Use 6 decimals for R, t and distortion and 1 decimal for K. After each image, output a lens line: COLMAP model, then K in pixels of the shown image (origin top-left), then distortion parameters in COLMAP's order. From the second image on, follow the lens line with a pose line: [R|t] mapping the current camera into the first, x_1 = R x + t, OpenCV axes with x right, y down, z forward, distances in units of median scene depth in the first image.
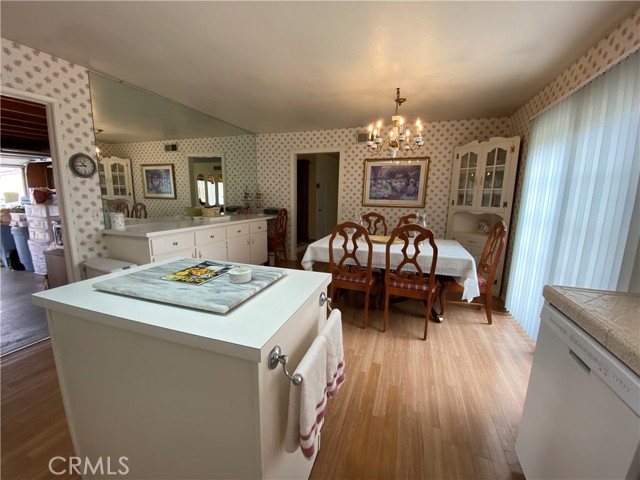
lens RADIAL K [[258.5, 0, 319.6], [0, 258.5, 244.9], [0, 0, 1]] dist [0.025136, -0.000173]
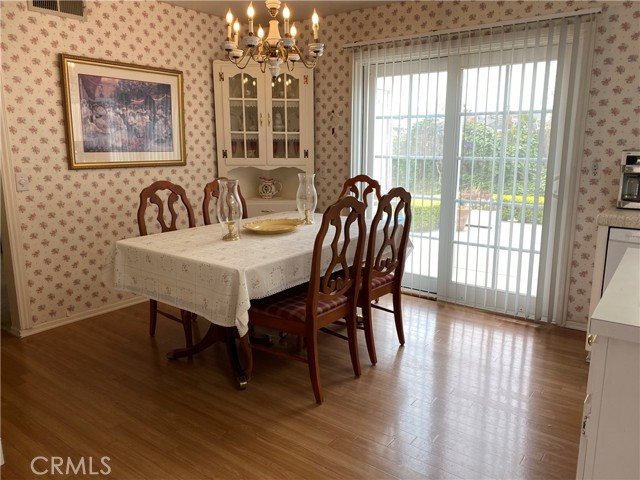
lens RADIAL K [[494.6, 0, 319.8], [0, 494.6, 237.1], [0, 0, 1]] dist [0.006344, -0.001462]
pose [[0.309475, -0.194080, 0.930891, -0.492354], [0.183374, 0.972756, 0.141845, -0.092324], [-0.933059, 0.126804, 0.336633, 0.415165]]
